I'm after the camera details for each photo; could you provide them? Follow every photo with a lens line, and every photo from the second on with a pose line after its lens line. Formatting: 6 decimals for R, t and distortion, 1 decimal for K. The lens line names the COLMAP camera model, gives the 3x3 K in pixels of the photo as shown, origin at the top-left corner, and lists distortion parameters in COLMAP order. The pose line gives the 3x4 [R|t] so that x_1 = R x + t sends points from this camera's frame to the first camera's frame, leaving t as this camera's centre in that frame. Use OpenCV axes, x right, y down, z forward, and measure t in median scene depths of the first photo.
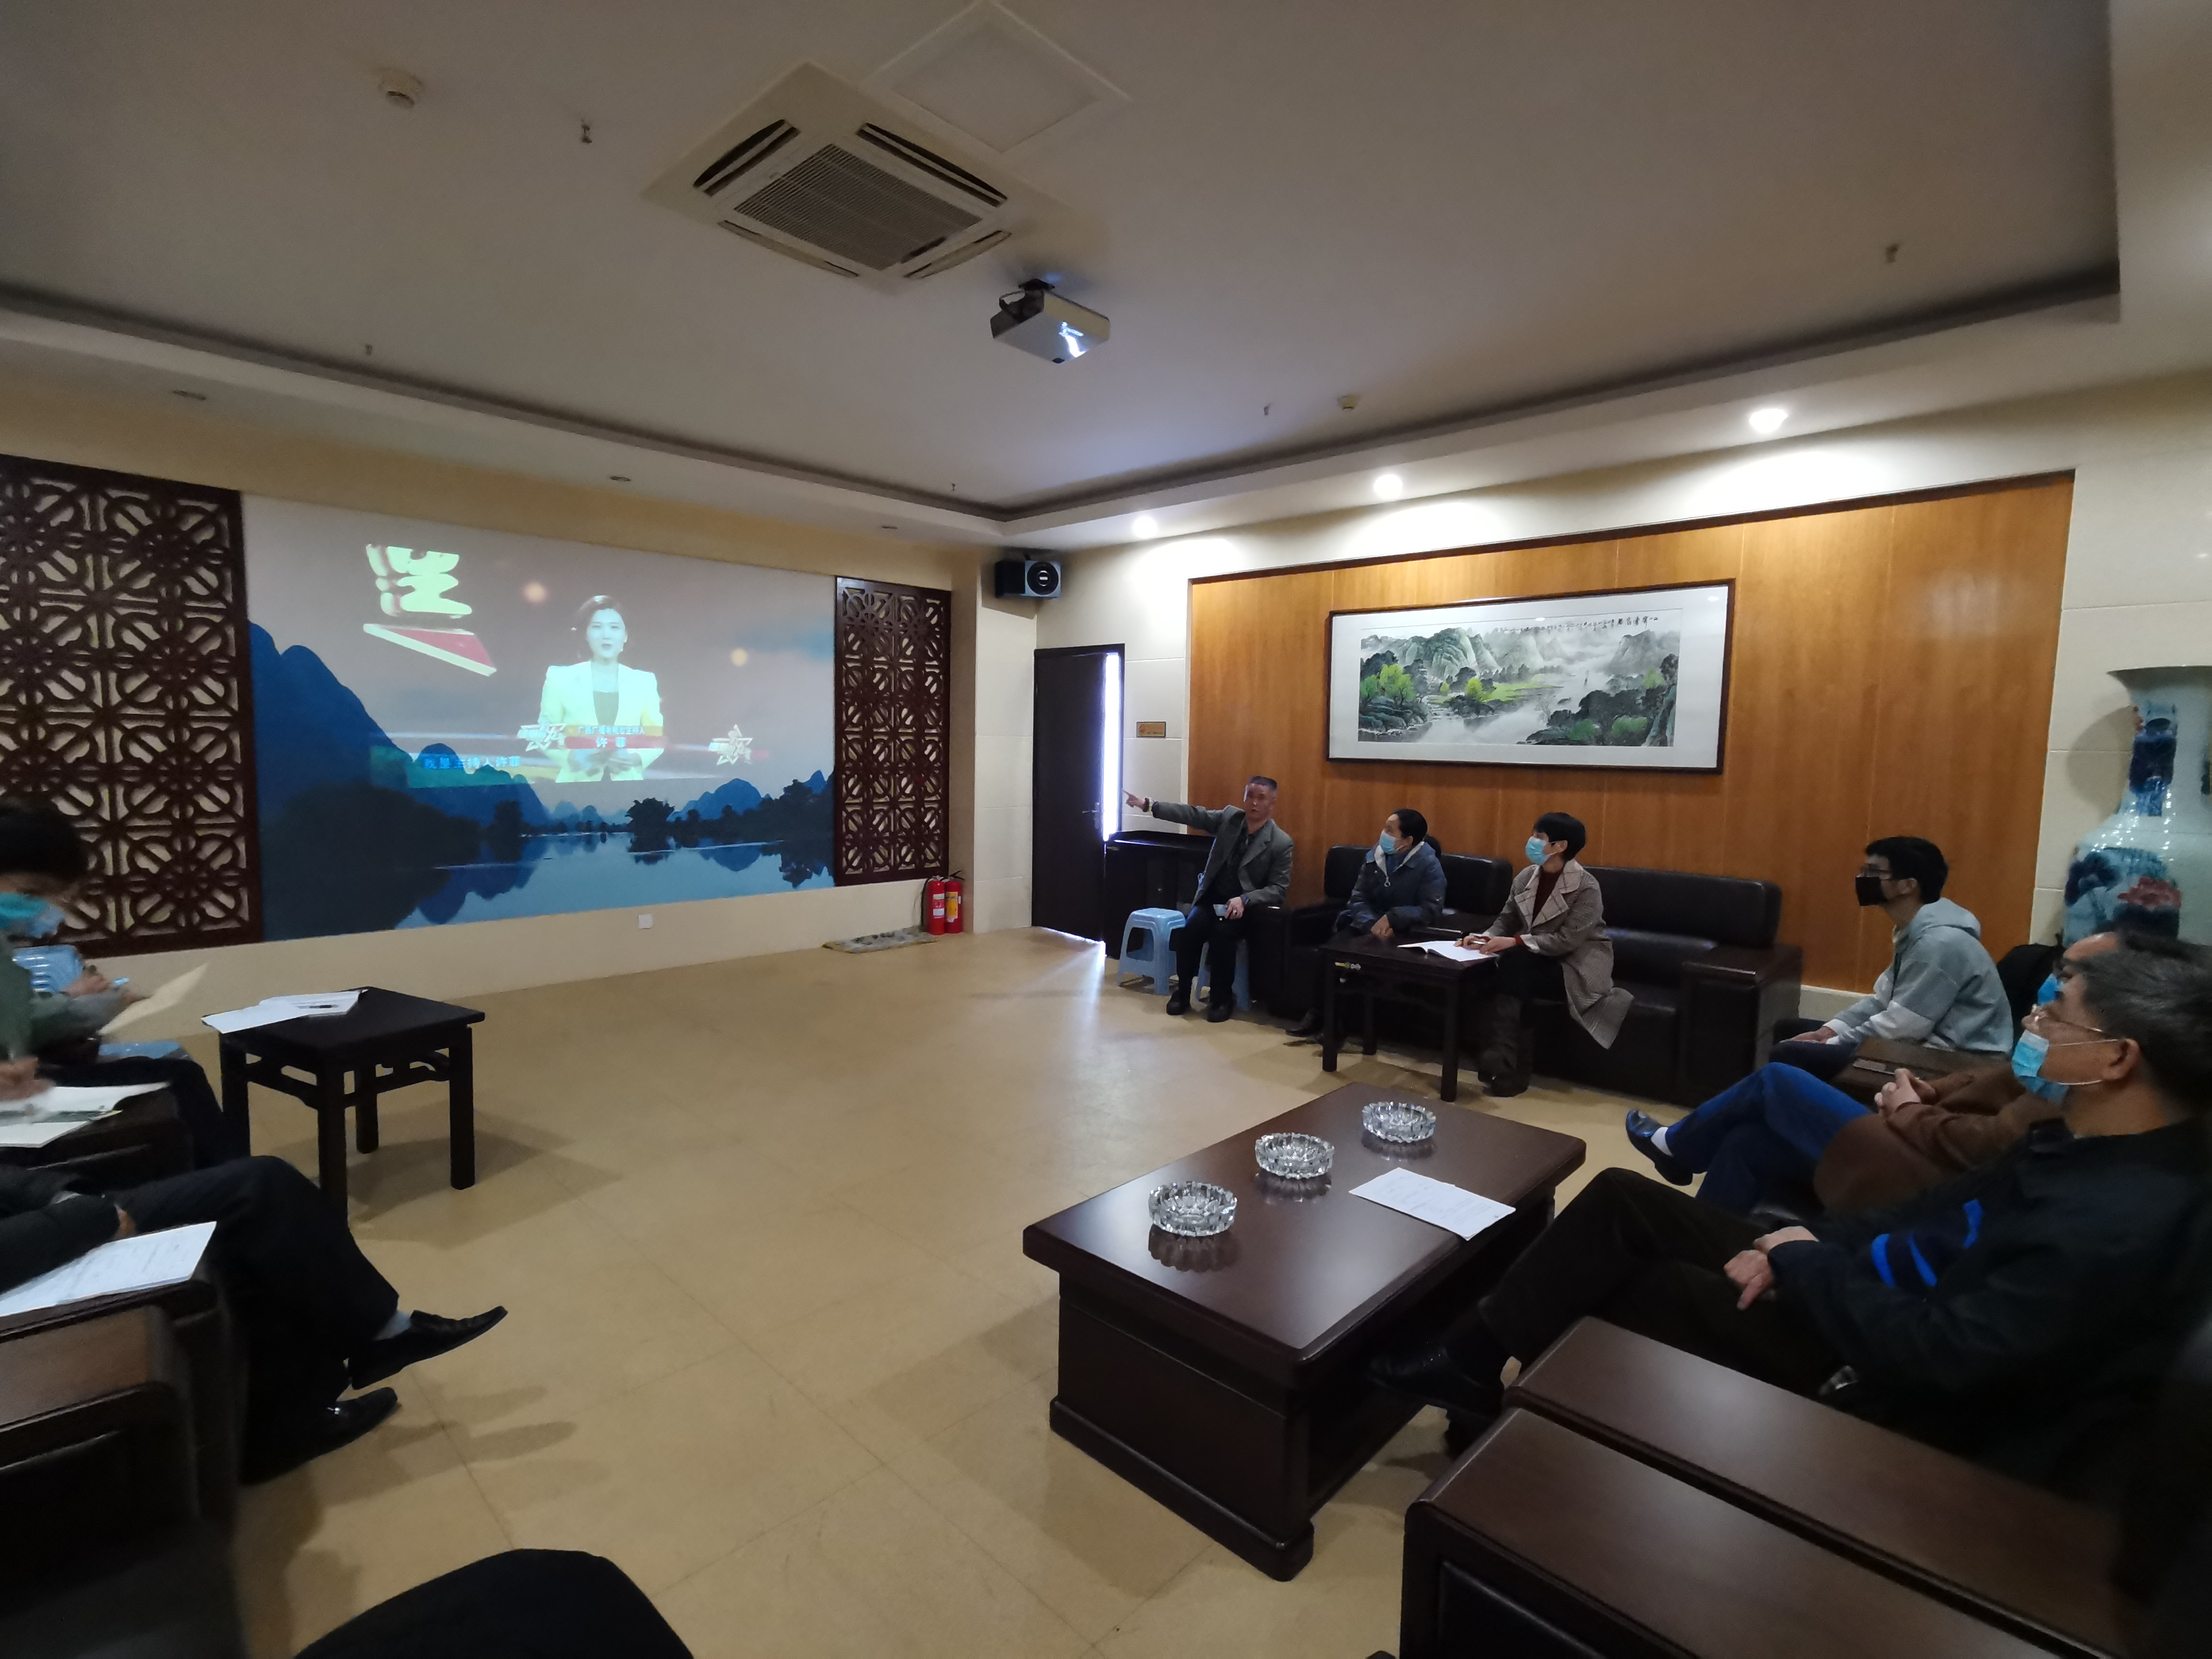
lens RADIAL K [[1060.1, 0, 1106.0], [0, 1060.1, 829.5], [0, 0, 1]] dist [0.001024, 0.000738]
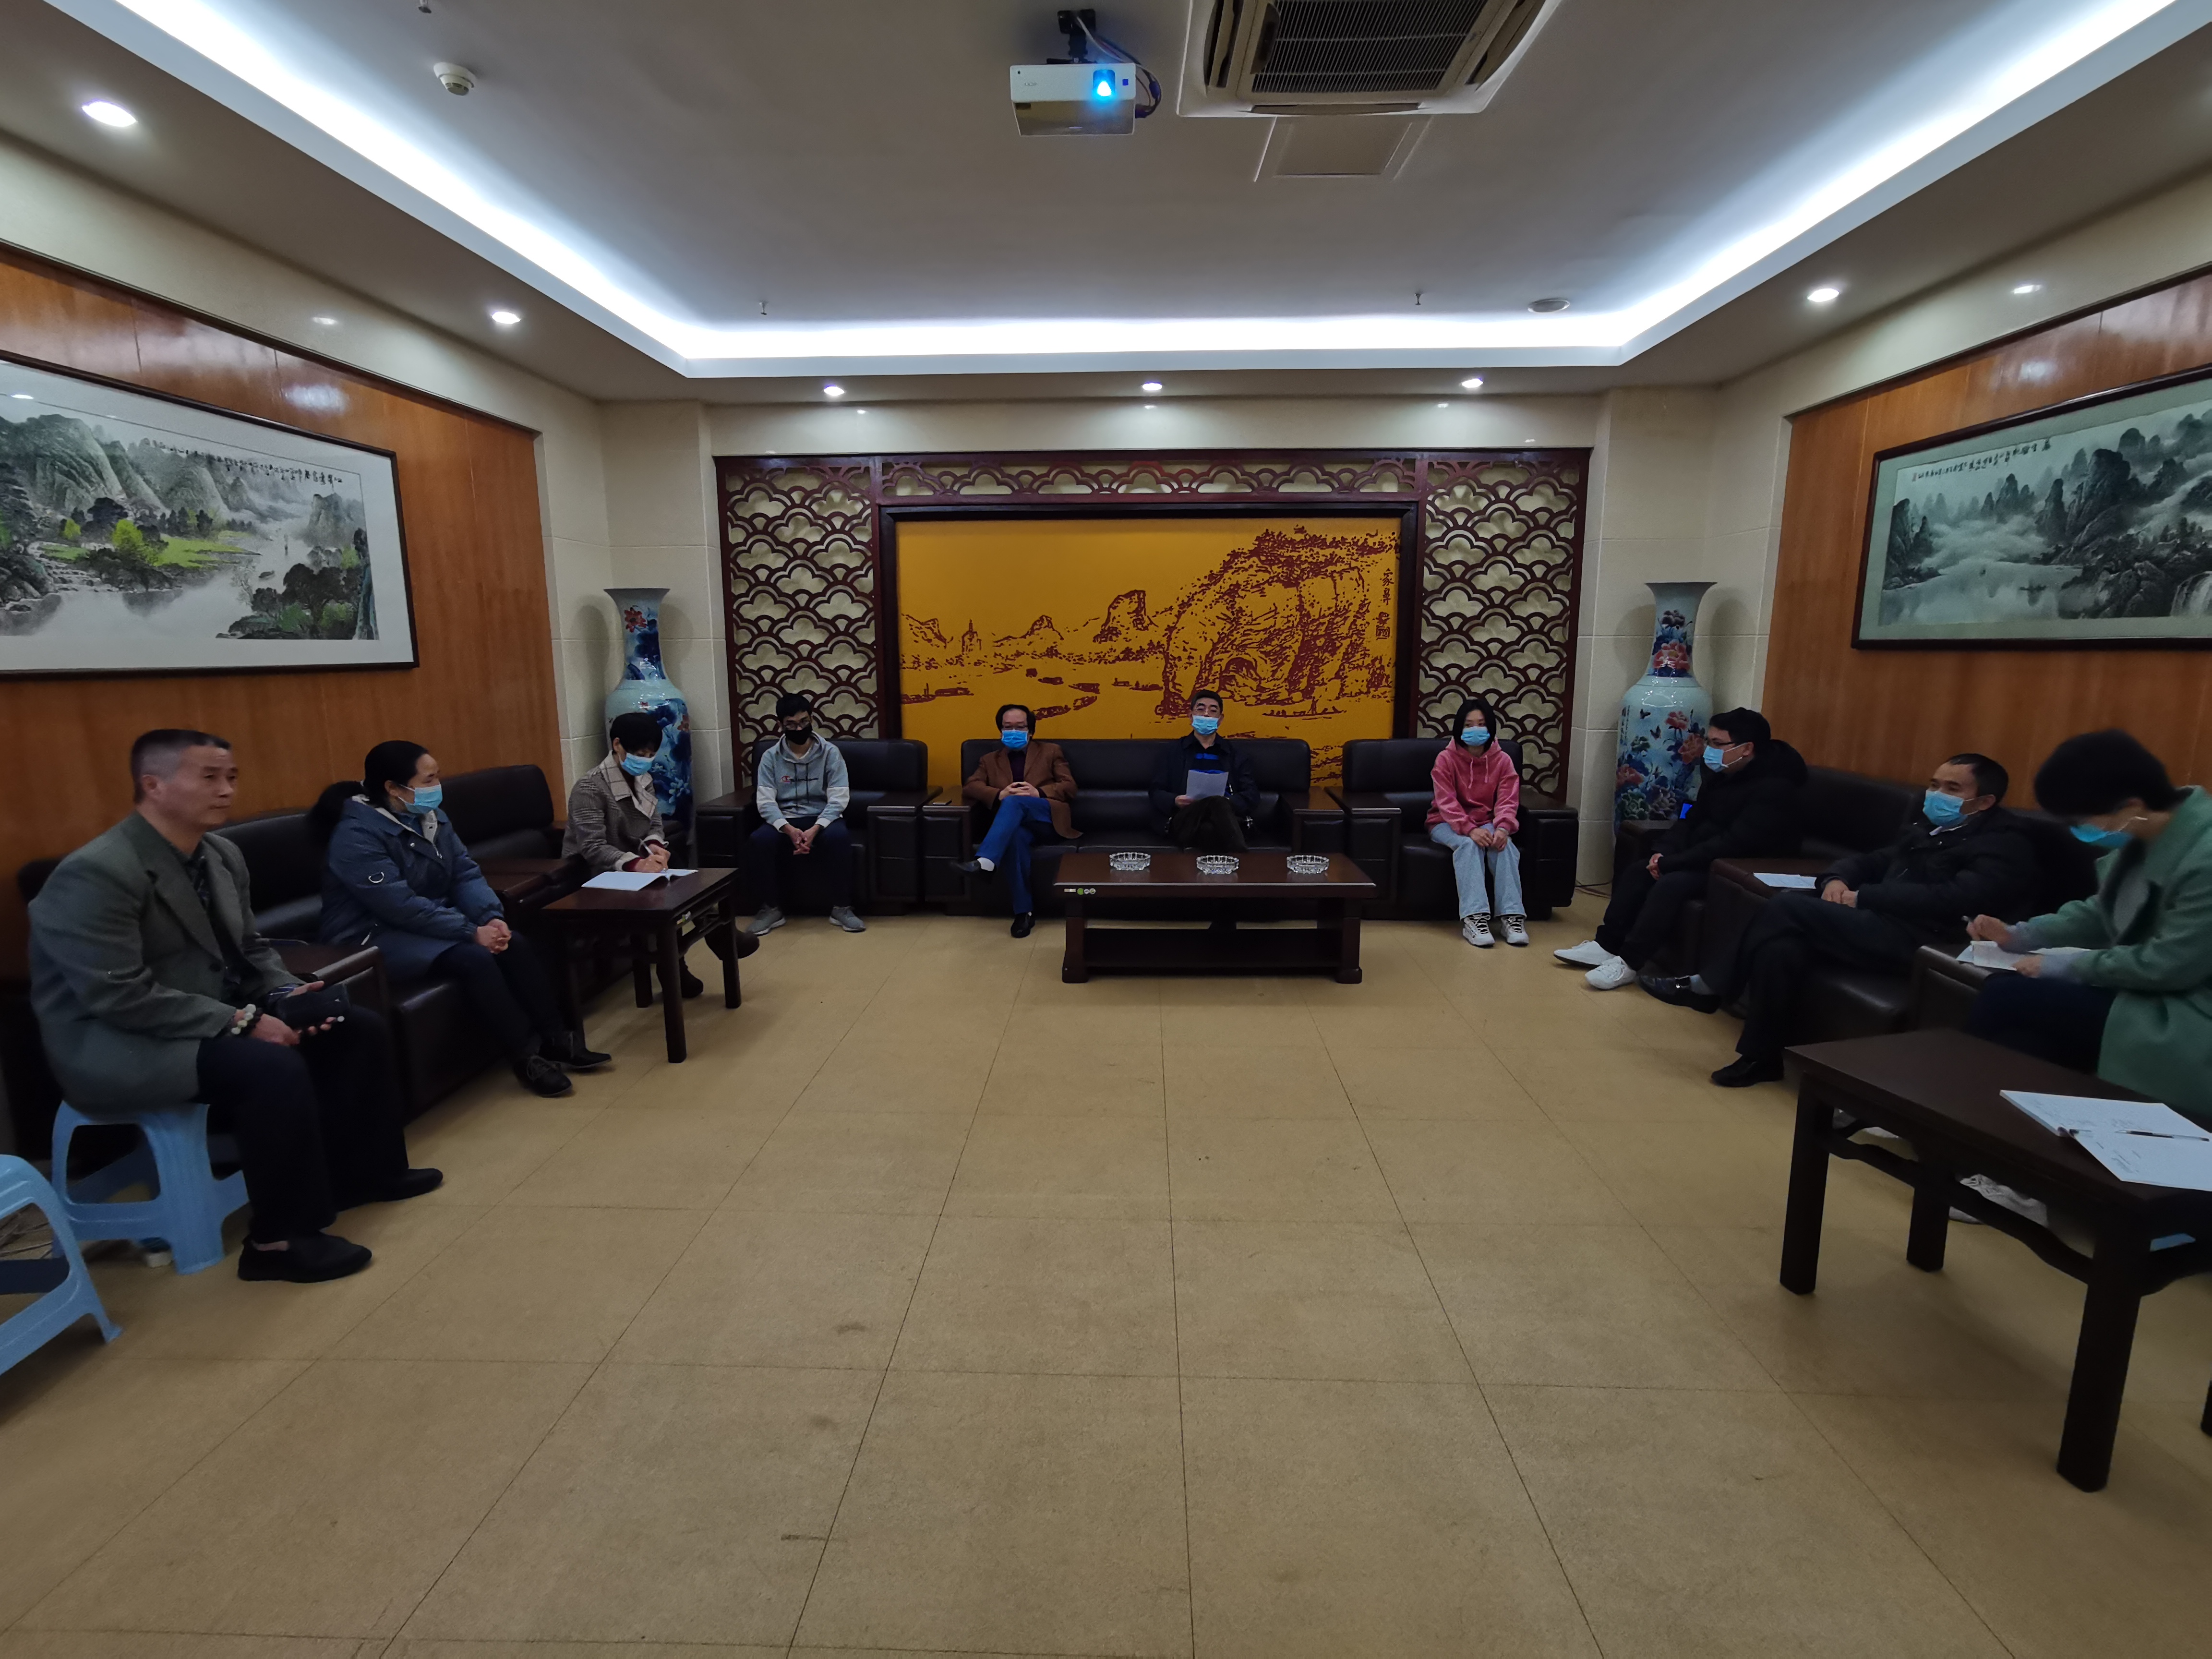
lens RADIAL K [[1060.1, 0, 1106.0], [0, 1060.1, 829.5], [0, 0, 1]] dist [0.001024, 0.000738]
pose [[-0.683105, -0.137532, 0.717254, -0.472596], [0.054603, 0.969742, 0.237949, -0.094362], [-0.728276, 0.201709, -0.654925, 1.086256]]
